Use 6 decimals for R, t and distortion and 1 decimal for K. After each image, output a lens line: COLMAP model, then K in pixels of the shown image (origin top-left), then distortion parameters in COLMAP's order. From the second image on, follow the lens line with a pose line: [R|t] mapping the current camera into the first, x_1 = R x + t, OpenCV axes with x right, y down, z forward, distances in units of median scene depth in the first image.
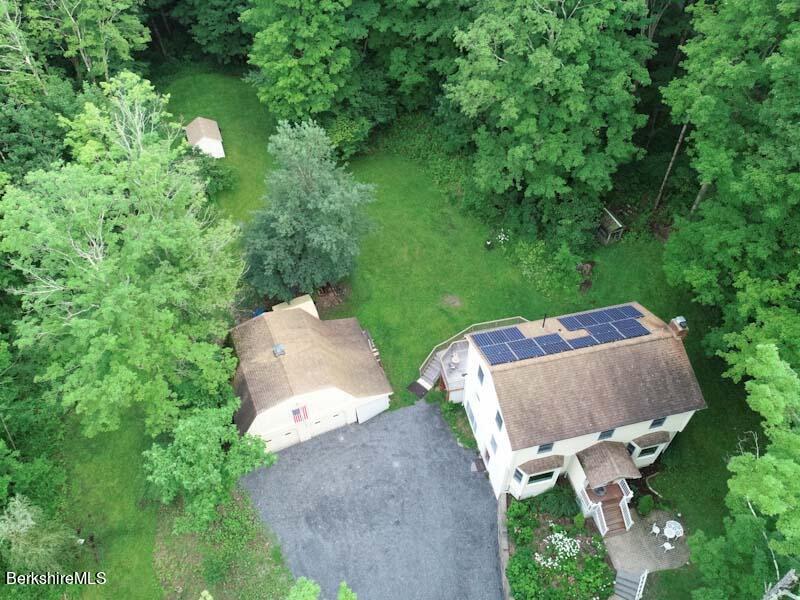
lens RADIAL K [[605.5, 0, 398.9], [0, 605.5, 302.3], [0, 0, 1]] dist [0.006020, -0.009754]
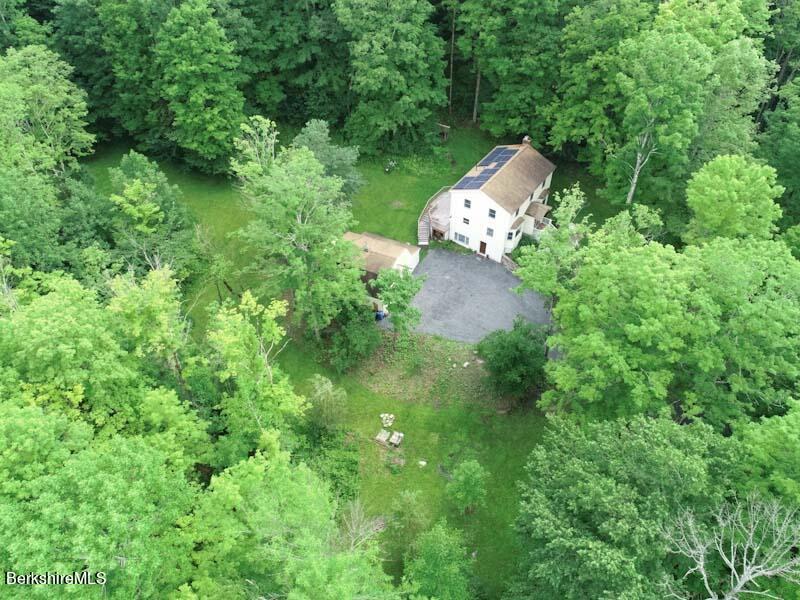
lens RADIAL K [[605.5, 0, 398.9], [0, 605.5, 302.3], [0, 0, 1]] dist [0.006020, -0.009754]
pose [[0.750074, -0.474461, 0.460734, -1.002500], [0.492914, 0.865529, 0.088853, 0.106715], [-0.440937, 0.160456, 0.883079, -0.516161]]
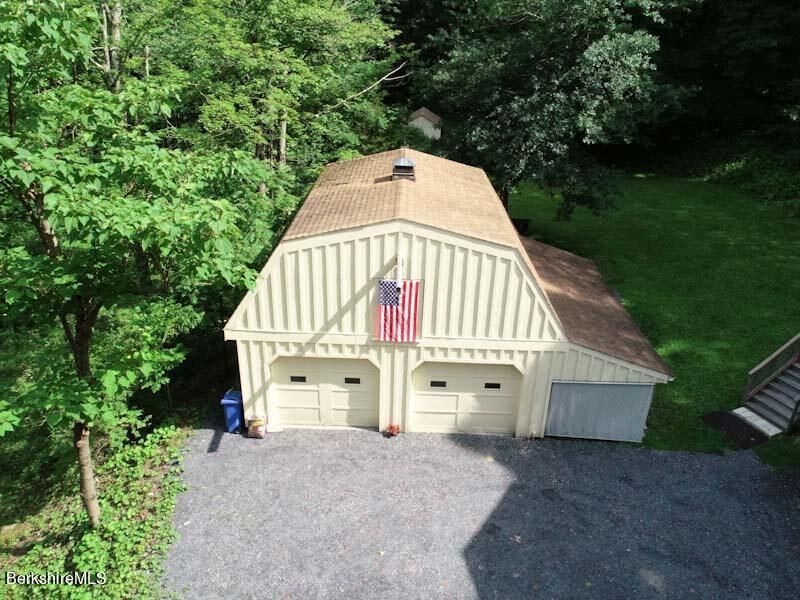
lens RADIAL K [[605.5, 0, 398.9], [0, 605.5, 302.3], [0, 0, 1]] dist [0.006020, -0.009754]
pose [[0.905971, 0.215016, -0.364671, -0.037033], [-0.339750, 0.883200, -0.323308, 0.295423], [0.252561, 0.416805, 0.873205, 0.699840]]
